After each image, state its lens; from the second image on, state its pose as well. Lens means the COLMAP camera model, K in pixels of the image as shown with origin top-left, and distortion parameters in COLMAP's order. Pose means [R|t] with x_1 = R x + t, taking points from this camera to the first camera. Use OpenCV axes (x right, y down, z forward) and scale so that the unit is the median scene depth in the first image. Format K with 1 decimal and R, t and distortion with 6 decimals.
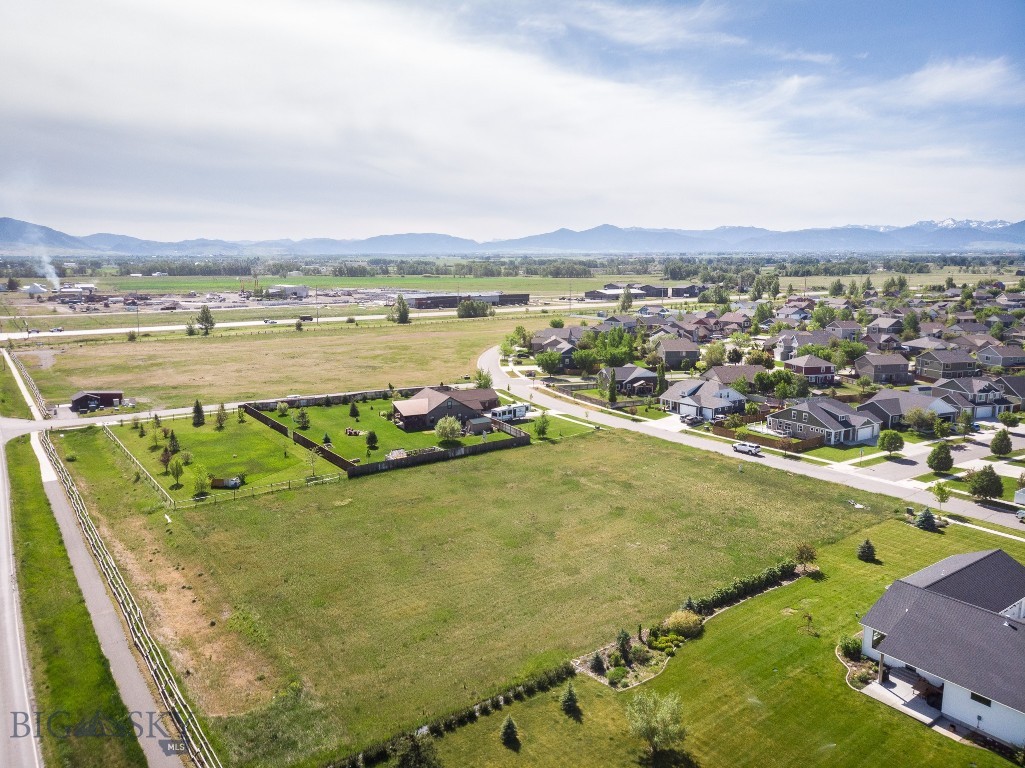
lens RADIAL K [[755.6, 0, 514.7], [0, 755.6, 384.3], [0, 0, 1]] dist [-0.001545, 0.007678]
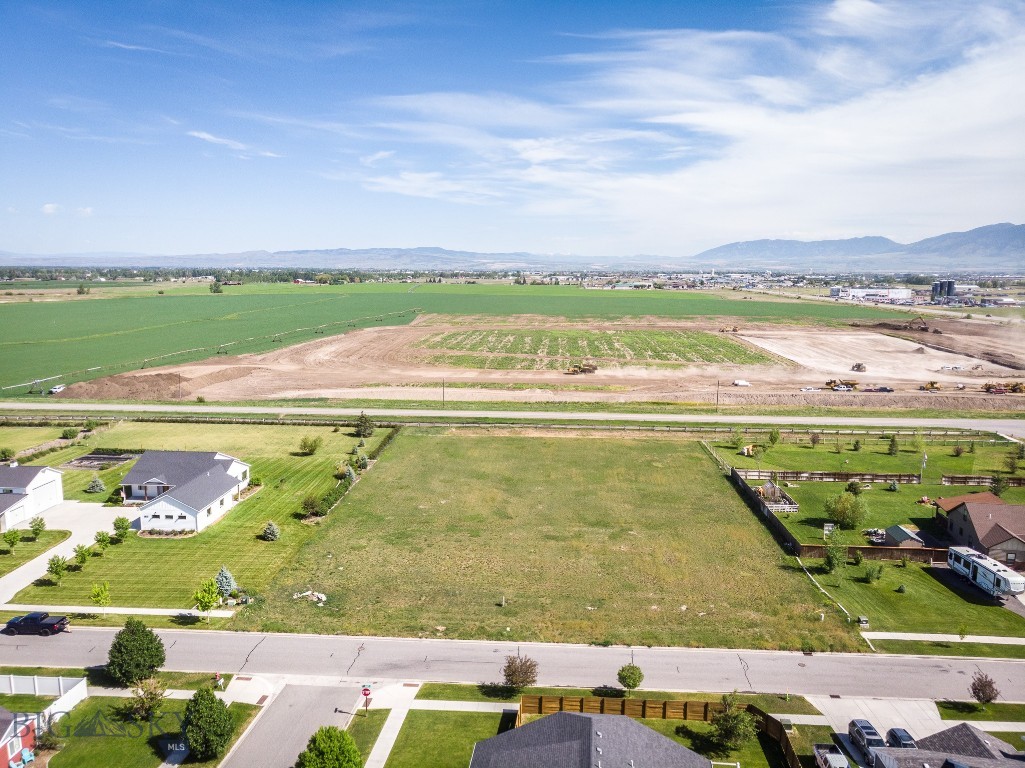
lens RADIAL K [[758.9, 0, 517.3], [0, 758.9, 341.7], [0, 0, 1]] dist [0.004520, 0.000977]
pose [[-0.632623, 0.073494, -0.770964, 0.801065], [-0.136618, 0.969285, 0.204503, -0.245232], [0.762314, 0.234701, -0.603152, 1.398547]]
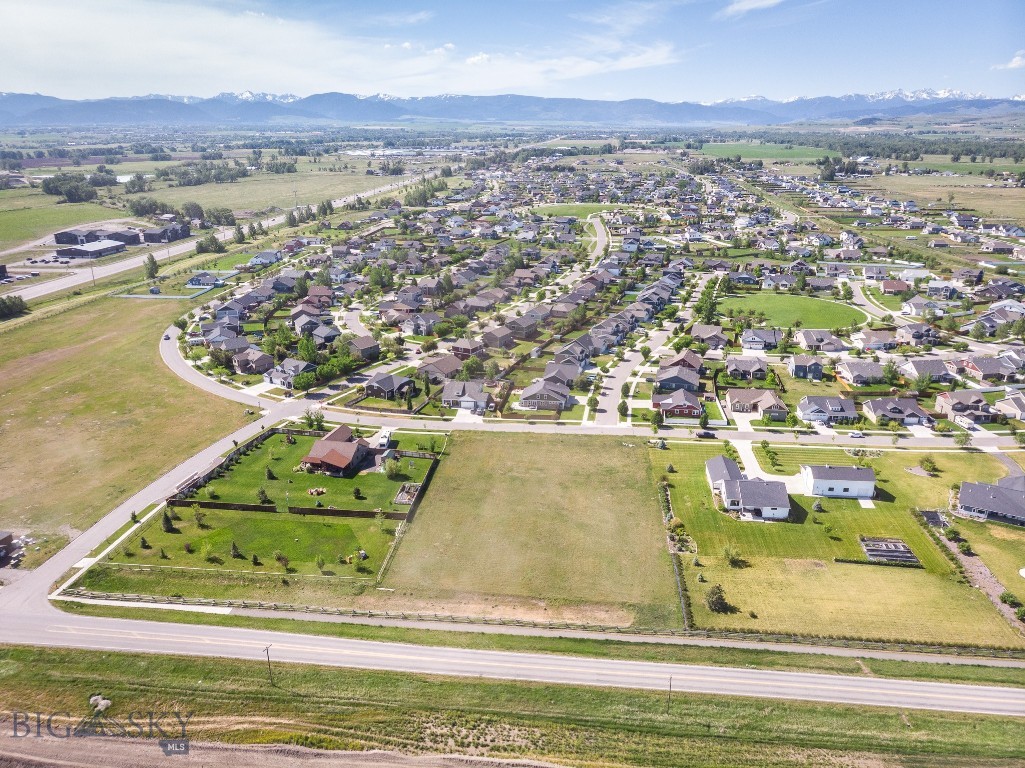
lens RADIAL K [[754.2, 0, 516.6], [0, 754.2, 383.0], [0, 0, 1]] dist [0.003554, 0.001242]
pose [[0.670305, -0.241691, 0.701624, -1.092758], [0.128388, 0.968988, 0.211135, -0.452064], [-0.730895, -0.051445, 0.680548, -0.191573]]
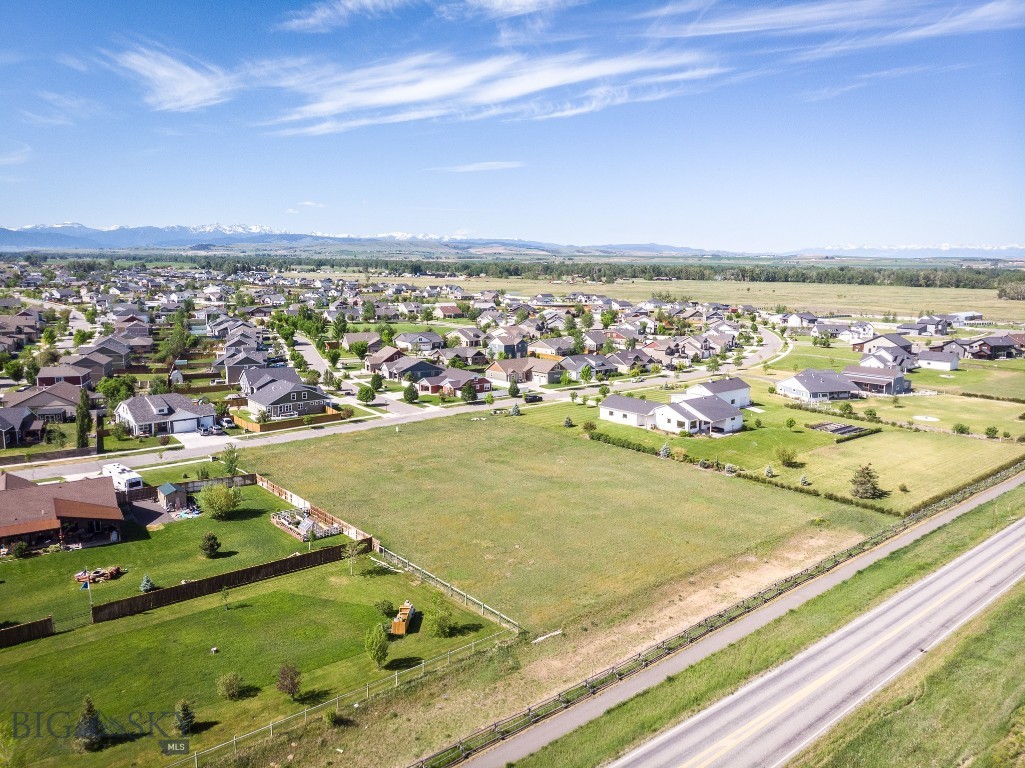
lens RADIAL K [[748.2, 0, 517.1], [0, 748.2, 417.1], [0, 0, 1]] dist [0.001238, 0.001131]
pose [[-0.080071, -0.207682, 0.974914, -0.952073], [0.157361, 0.963156, 0.218101, -0.153296], [-0.984290, 0.170877, -0.044440, 0.889163]]
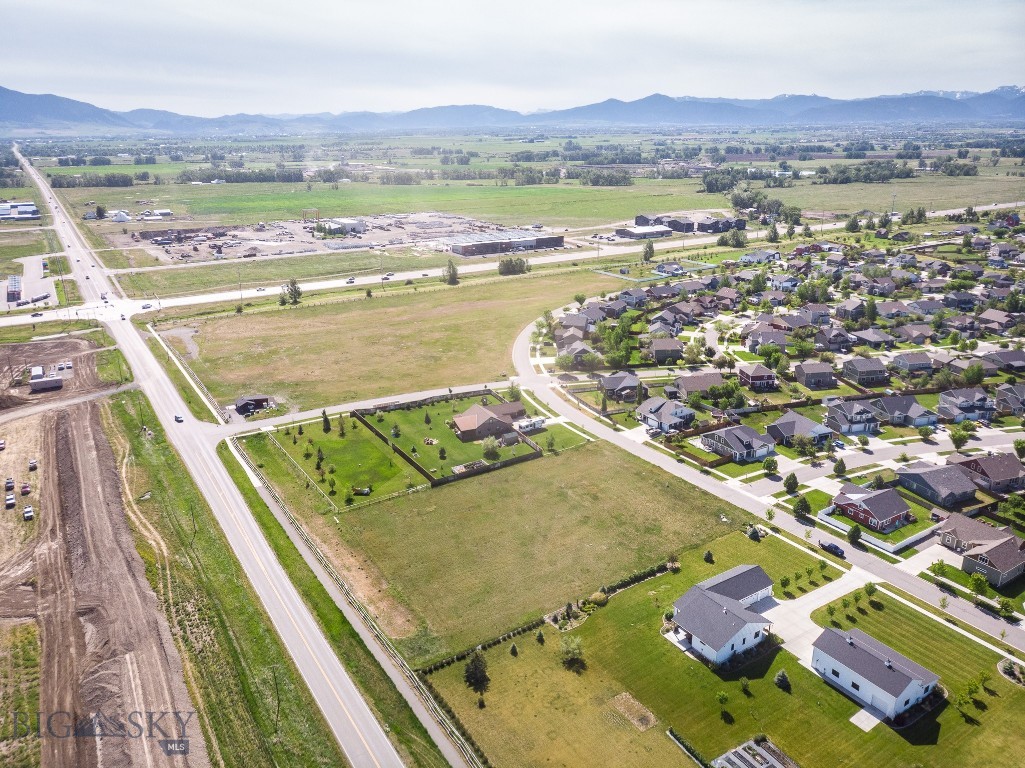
lens RADIAL K [[754.2, 0, 516.6], [0, 754.2, 383.0], [0, 0, 1]] dist [0.003554, 0.001242]
pose [[0.998452, 0.011857, -0.054337, 0.060332], [-0.003216, 0.987682, 0.156439, -0.375599], [0.055522, -0.156022, 0.986192, -0.621657]]
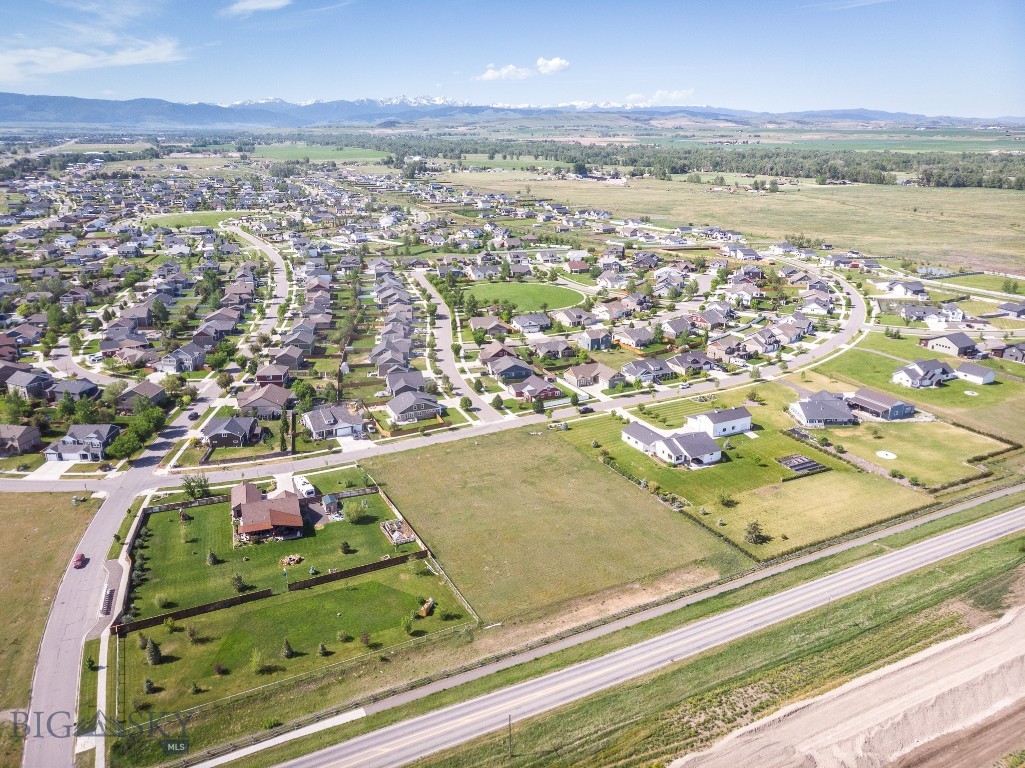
lens RADIAL K [[754.2, 0, 516.6], [0, 754.2, 383.0], [0, 0, 1]] dist [0.003554, 0.001242]
pose [[0.150771, -0.317502, 0.936195, -1.421418], [0.166661, 0.941629, 0.292505, -0.573708], [-0.974419, 0.111926, 0.194885, 0.546064]]
